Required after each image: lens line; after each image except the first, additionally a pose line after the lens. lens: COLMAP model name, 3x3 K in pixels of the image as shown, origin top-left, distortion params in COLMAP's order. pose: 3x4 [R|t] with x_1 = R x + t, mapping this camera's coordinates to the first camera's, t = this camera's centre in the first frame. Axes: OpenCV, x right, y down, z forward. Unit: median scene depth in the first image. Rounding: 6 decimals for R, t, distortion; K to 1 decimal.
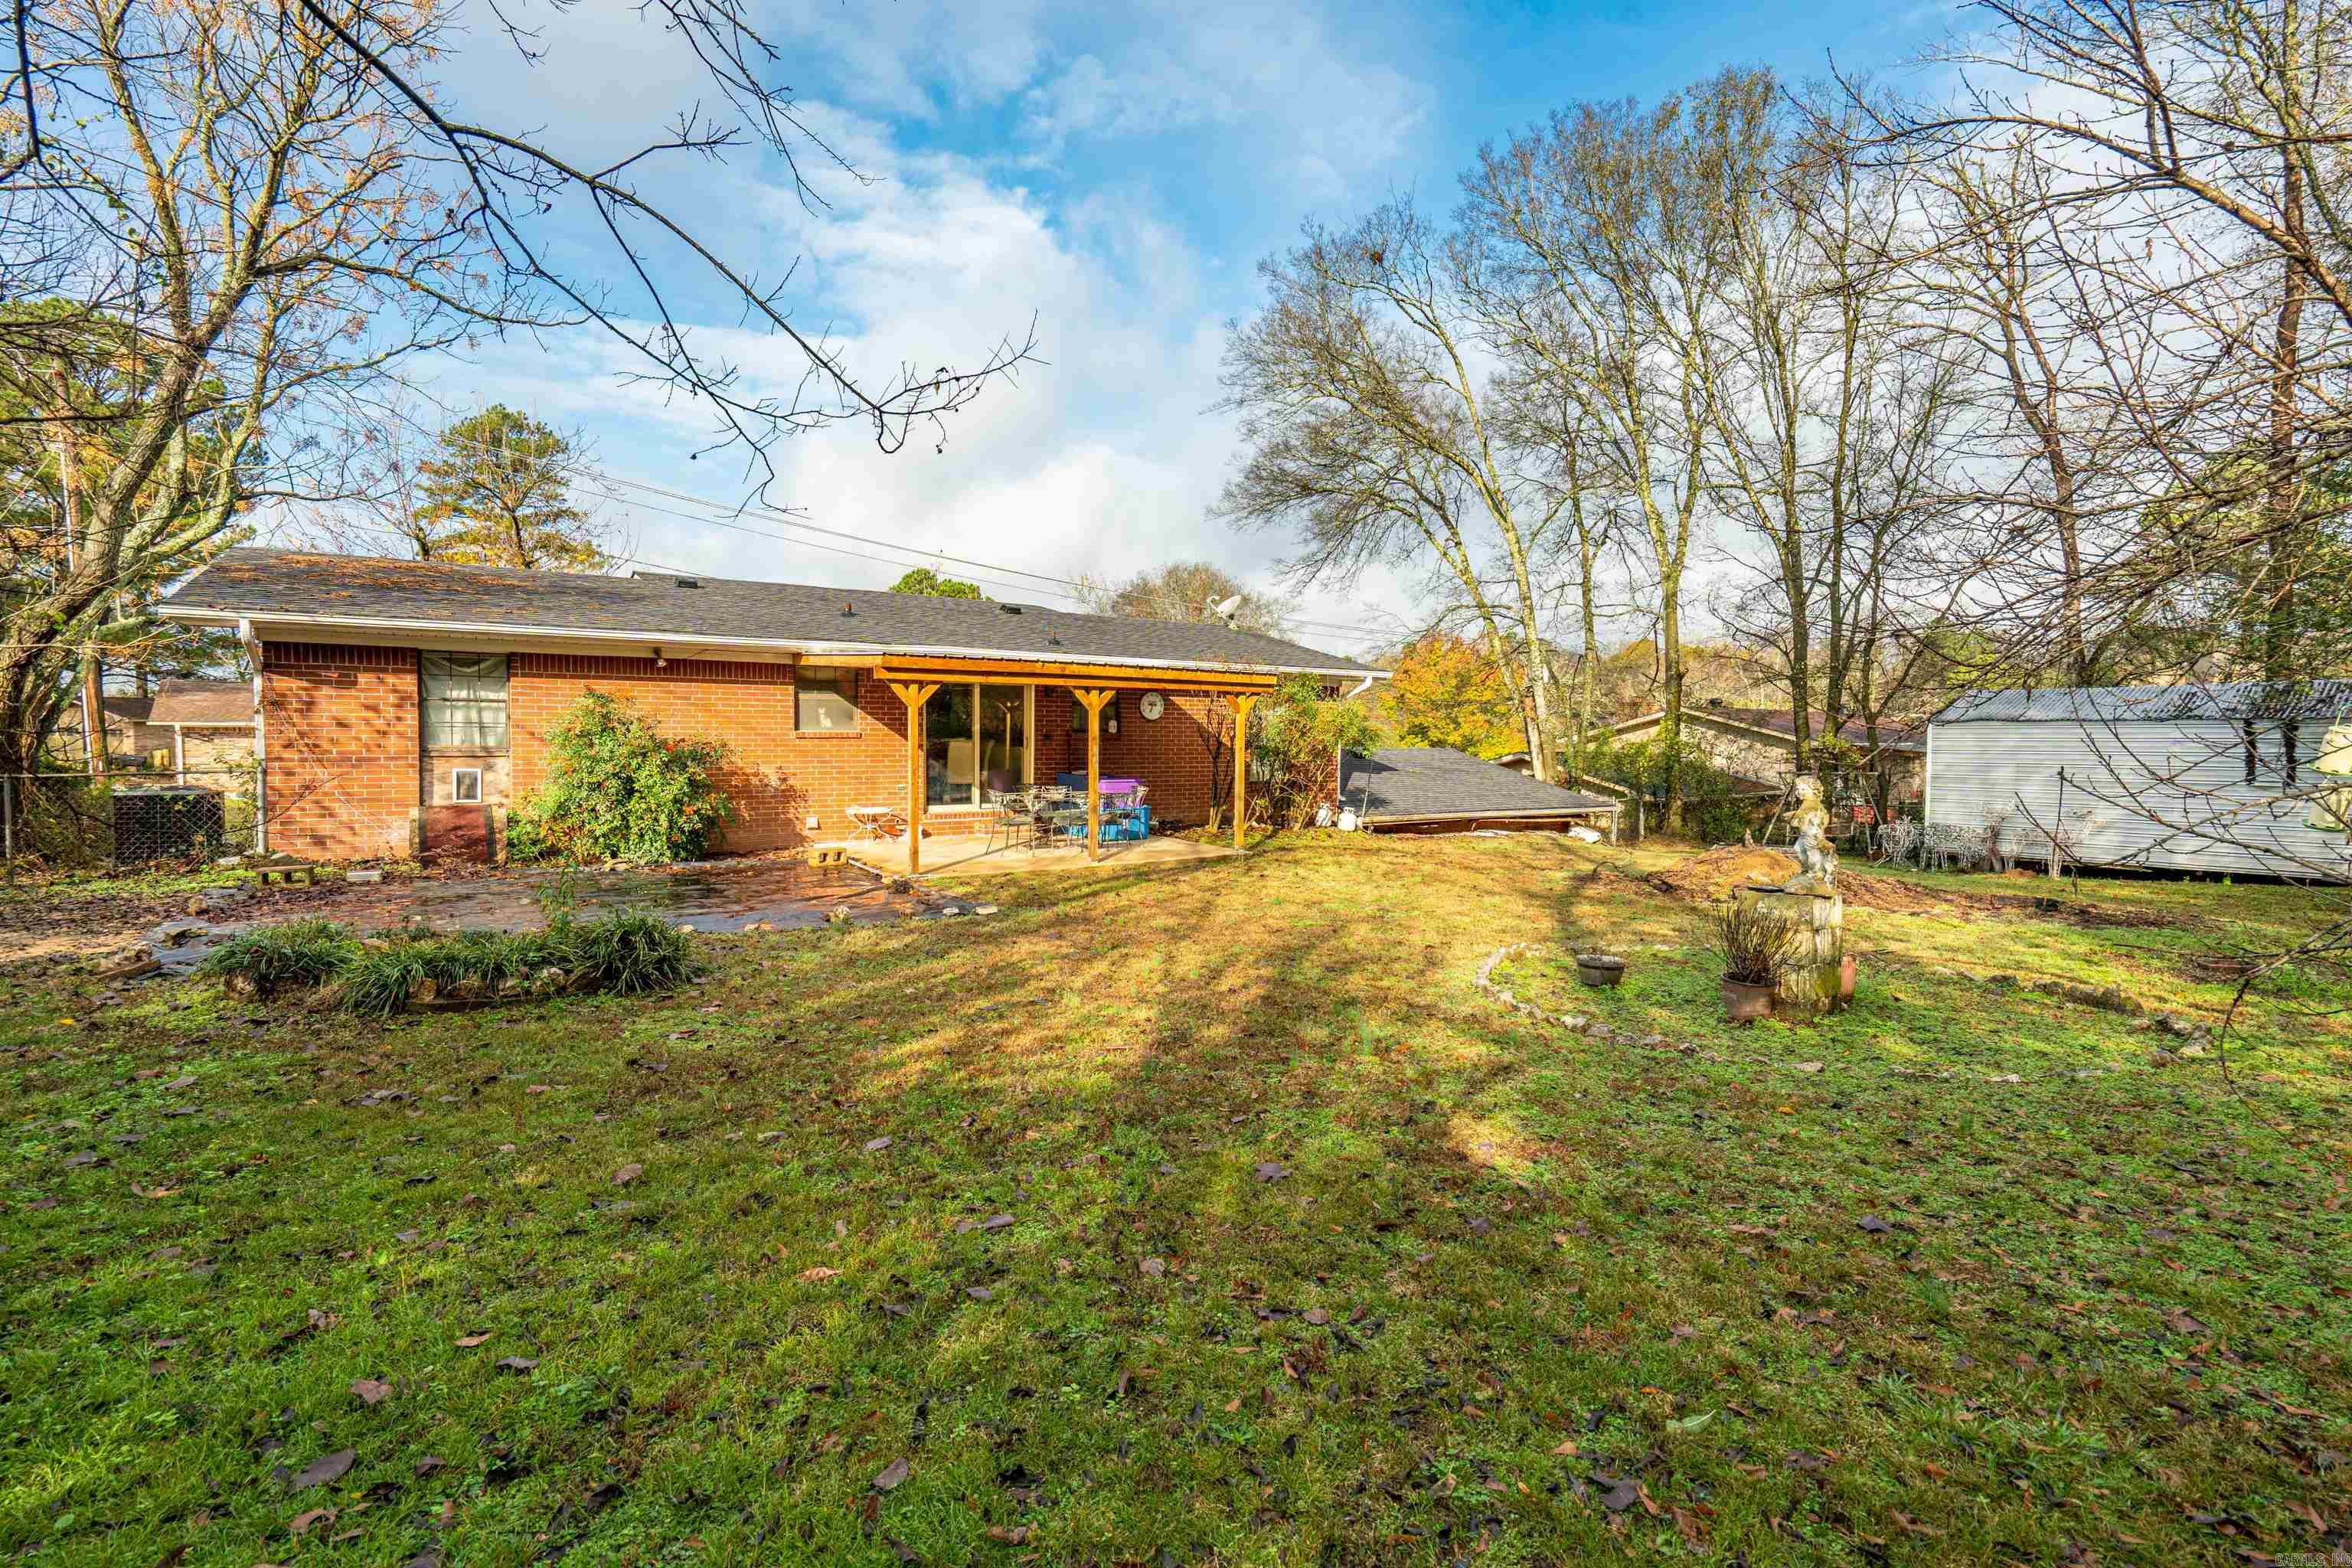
lens RADIAL K [[1066.9, 0, 1182.0], [0, 1066.9, 761.2], [0, 0, 1]] dist [-0.003067, 0.002156]
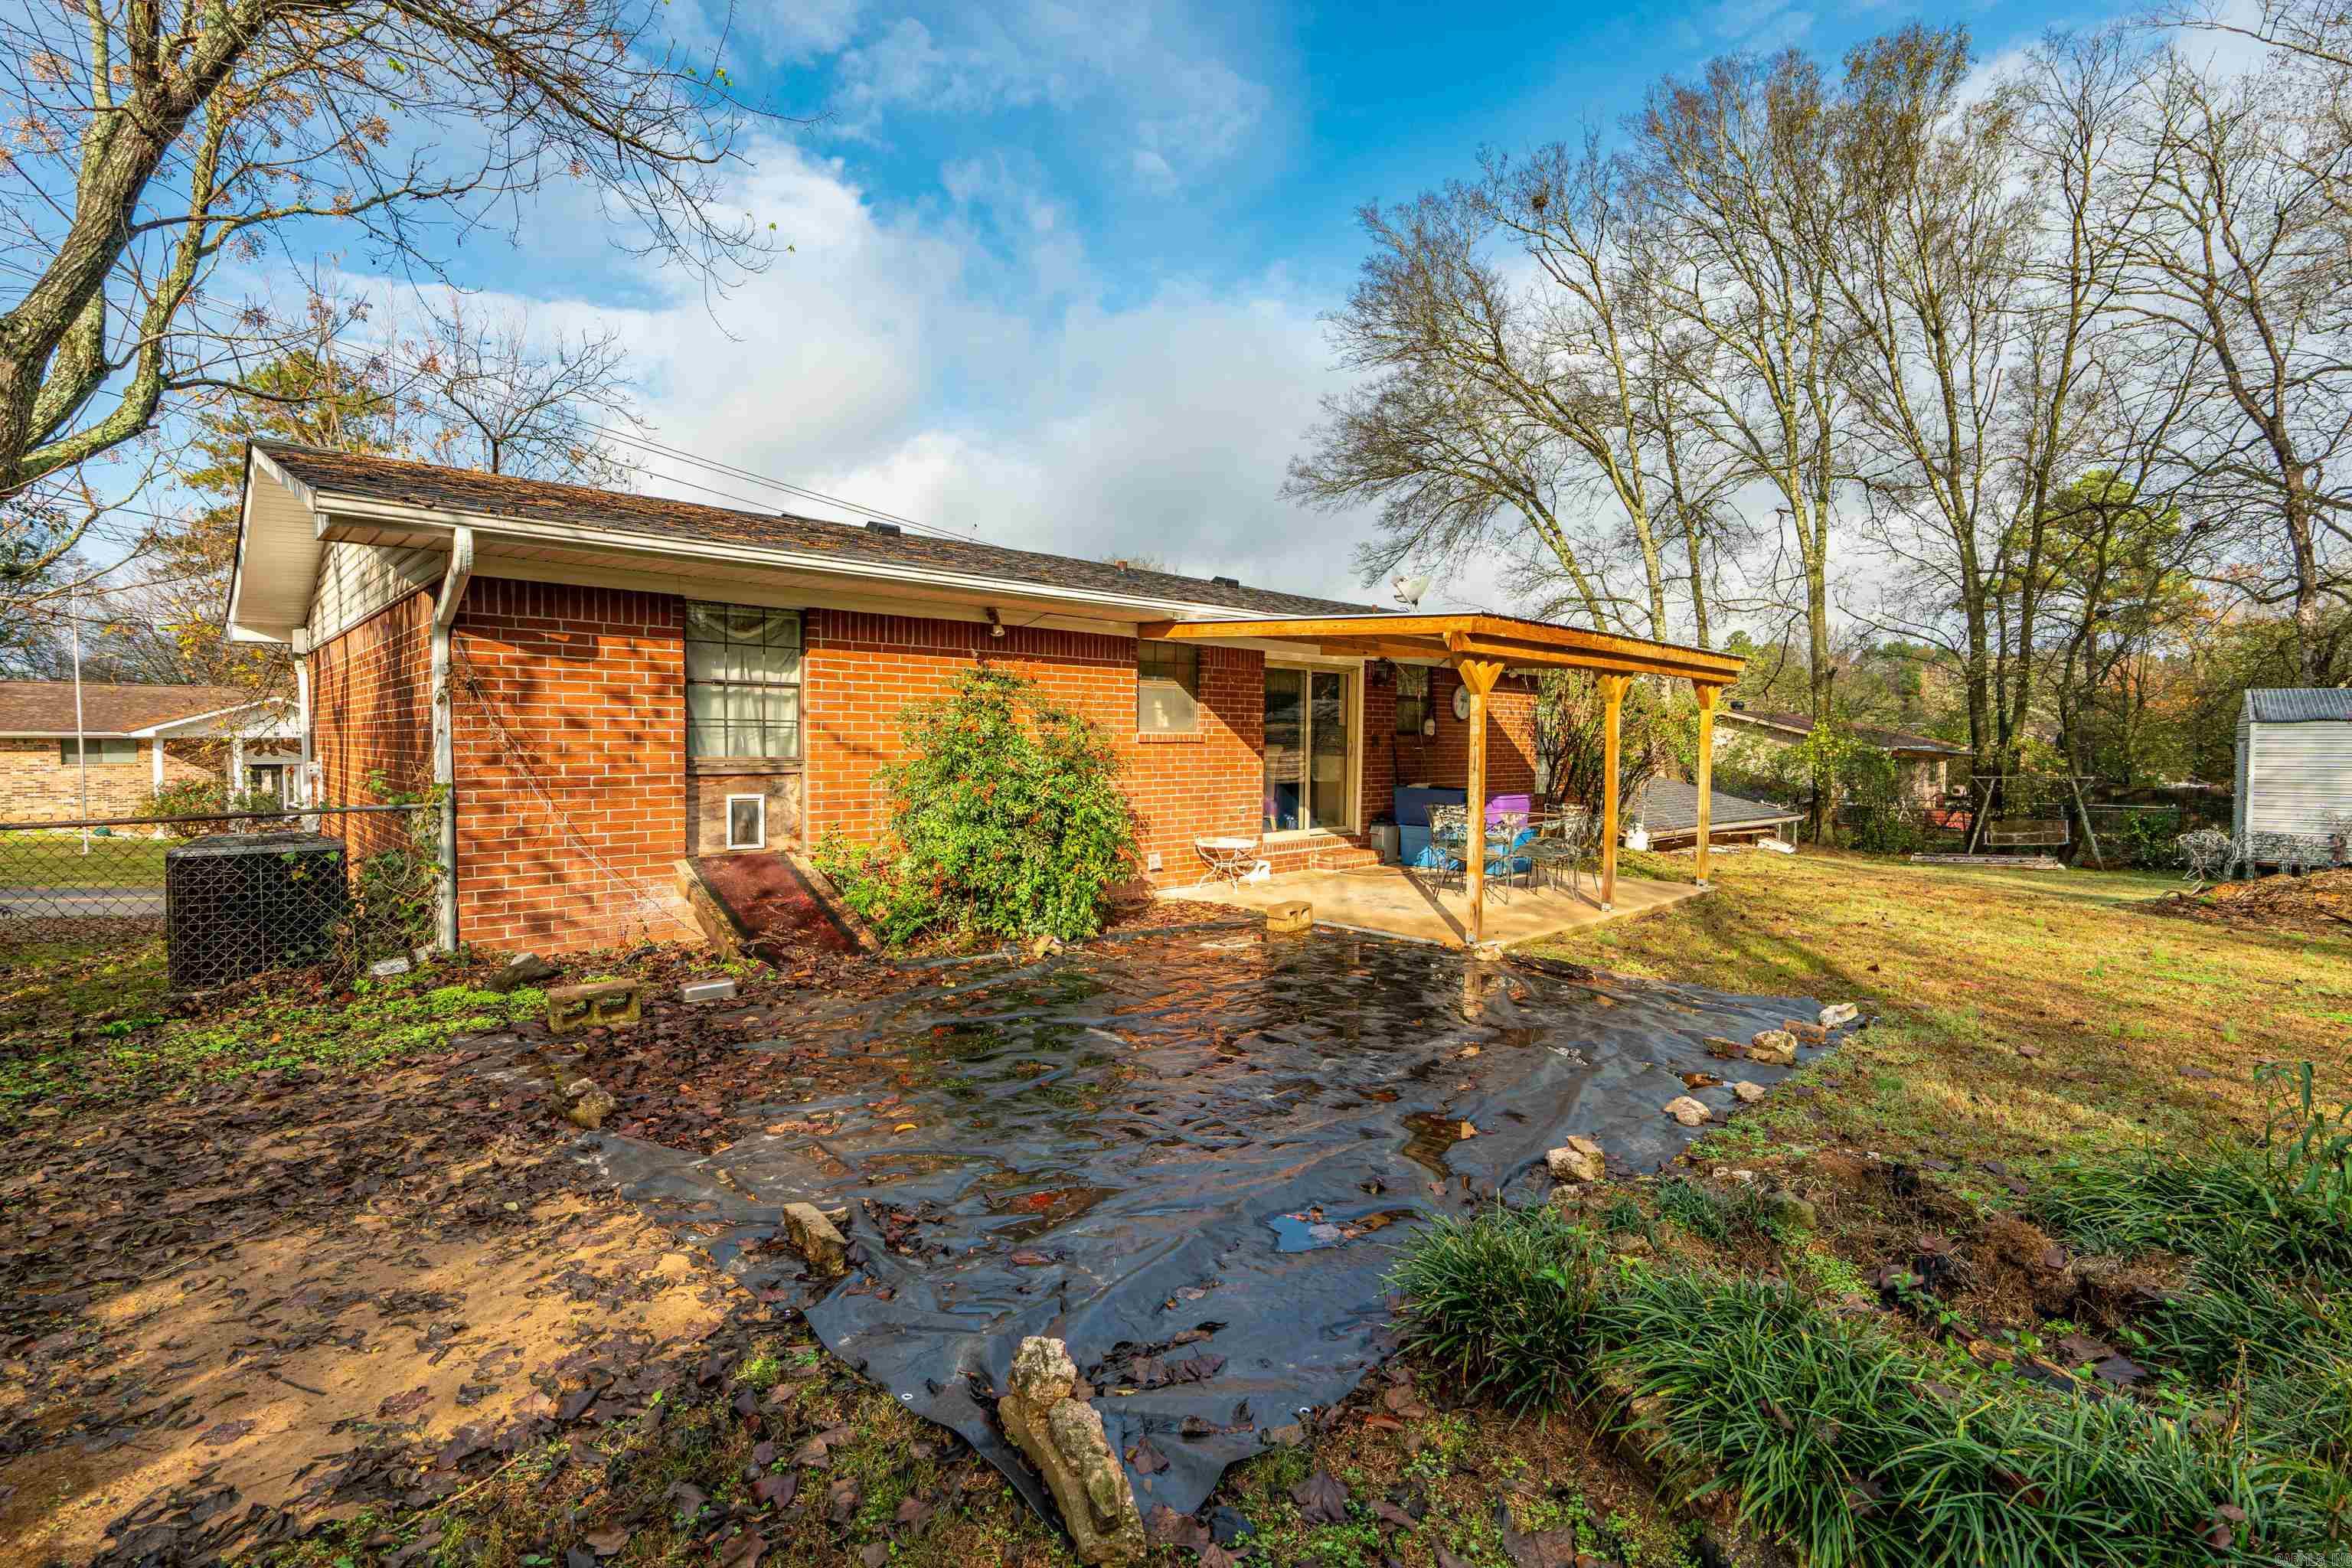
lens RADIAL K [[1066.9, 0, 1171.9], [0, 1066.9, 799.3], [0, 0, 1]] dist [-0.003067, 0.002156]
pose [[0.987190, -0.013561, 0.158974, -0.522279], [0.008843, 0.999500, 0.030351, -0.007124], [-0.159306, -0.028556, 0.986816, 0.345760]]
